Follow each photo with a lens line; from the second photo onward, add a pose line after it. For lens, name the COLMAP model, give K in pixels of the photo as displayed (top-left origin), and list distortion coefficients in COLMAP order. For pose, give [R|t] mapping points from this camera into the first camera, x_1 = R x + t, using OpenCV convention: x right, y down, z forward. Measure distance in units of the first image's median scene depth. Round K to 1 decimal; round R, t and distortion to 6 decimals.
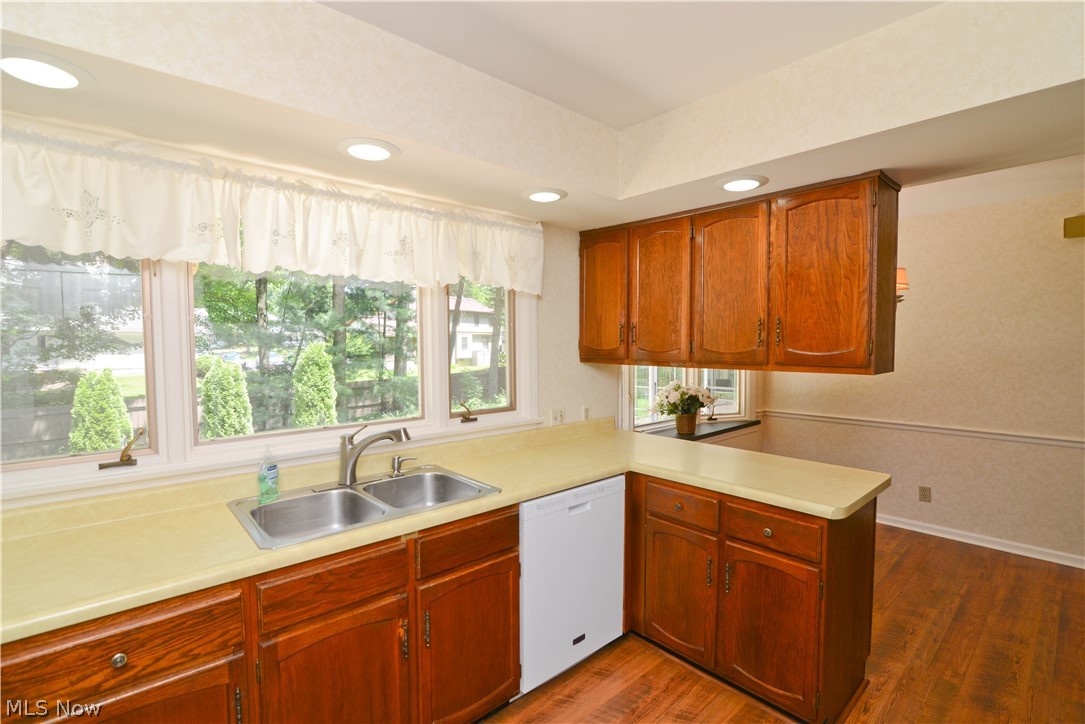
lens RADIAL K [[496.0, 0, 541.8], [0, 496.0, 361.7], [0, 0, 1]] dist [-0.020550, 0.000389]
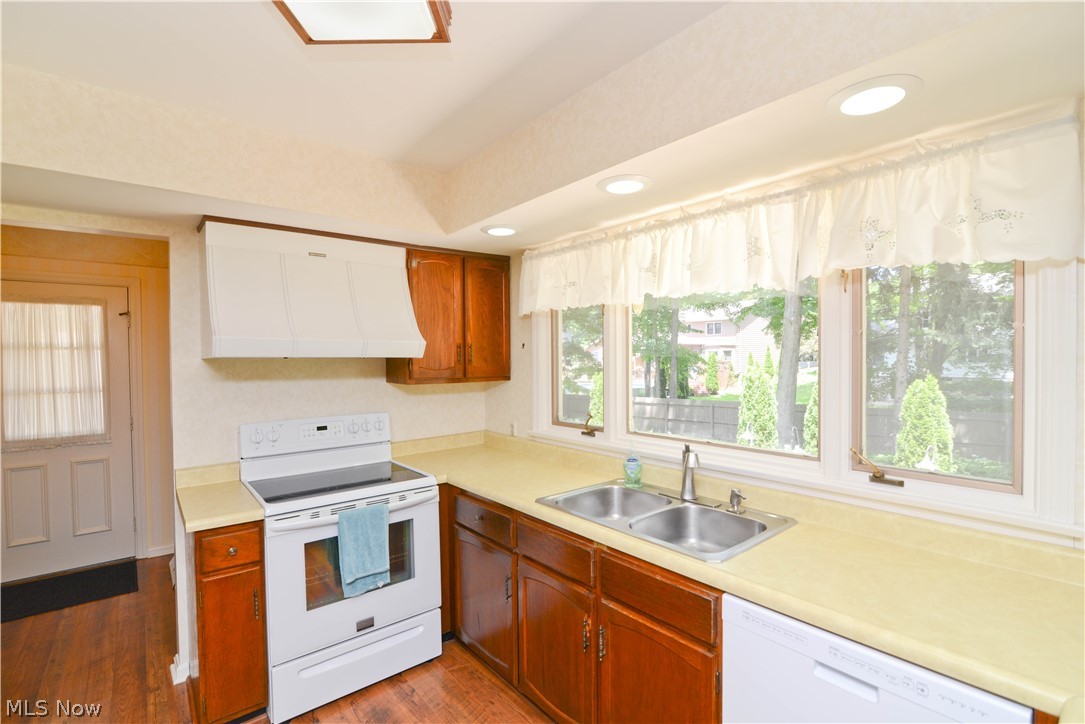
lens RADIAL K [[496.0, 0, 541.8], [0, 496.0, 361.7], [0, 0, 1]] dist [-0.020550, 0.000389]
pose [[-0.036470, 0.014420, -0.999231, 0.530941], [-0.030900, 0.999402, 0.015550, -0.034707], [0.998857, 0.031443, -0.036003, 0.610548]]
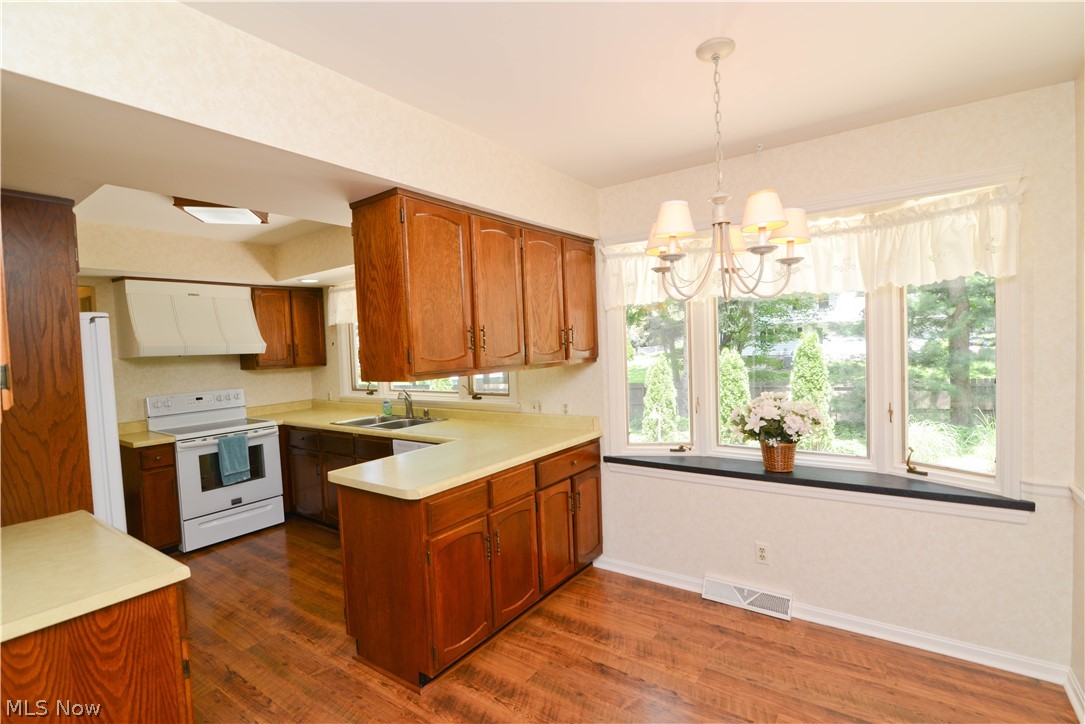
lens RADIAL K [[509.0, 0, 542.5], [0, 509.0, 362.0], [0, 0, 1]] dist [-0.012689, -0.000242]
pose [[0.223030, 0.030964, -0.974320, 1.534347], [-0.001068, 0.999503, 0.031519, -0.046754], [0.974811, -0.005989, 0.222952, 0.898704]]
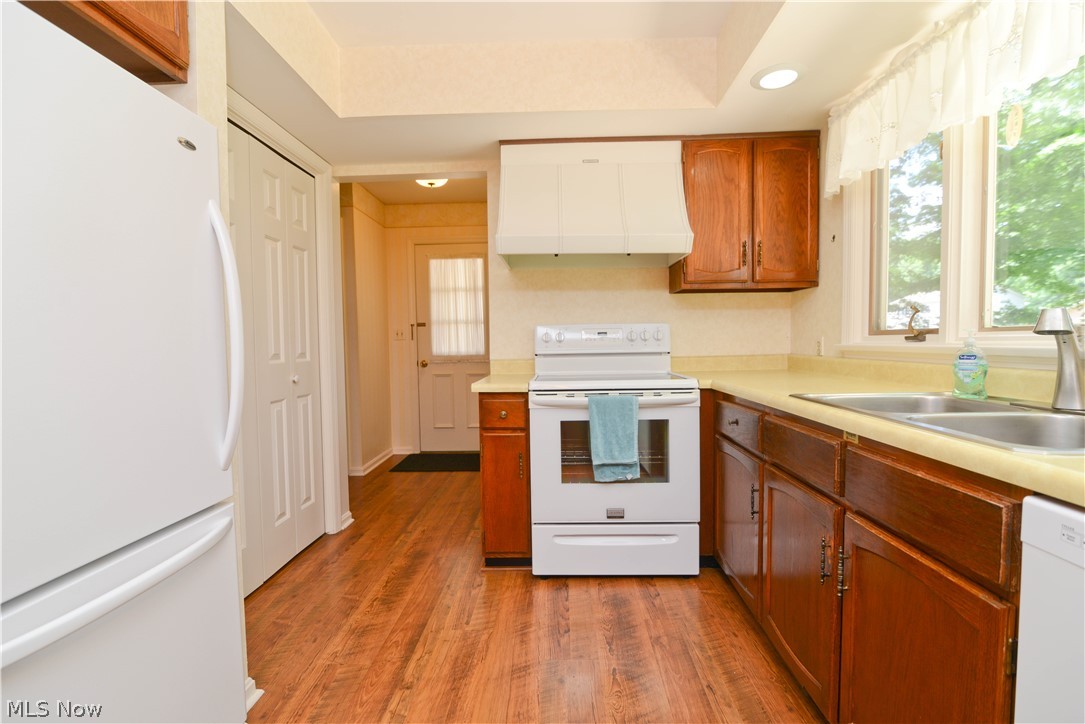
lens RADIAL K [[496.0, 0, 541.8], [0, 496.0, 361.7], [0, 0, 1]] dist [-0.020550, 0.000389]
pose [[-0.690018, 0.043180, -0.722503, 0.385892], [-0.014565, 0.997188, 0.073506, 0.130774], [0.723645, 0.061244, -0.687449, 0.788094]]
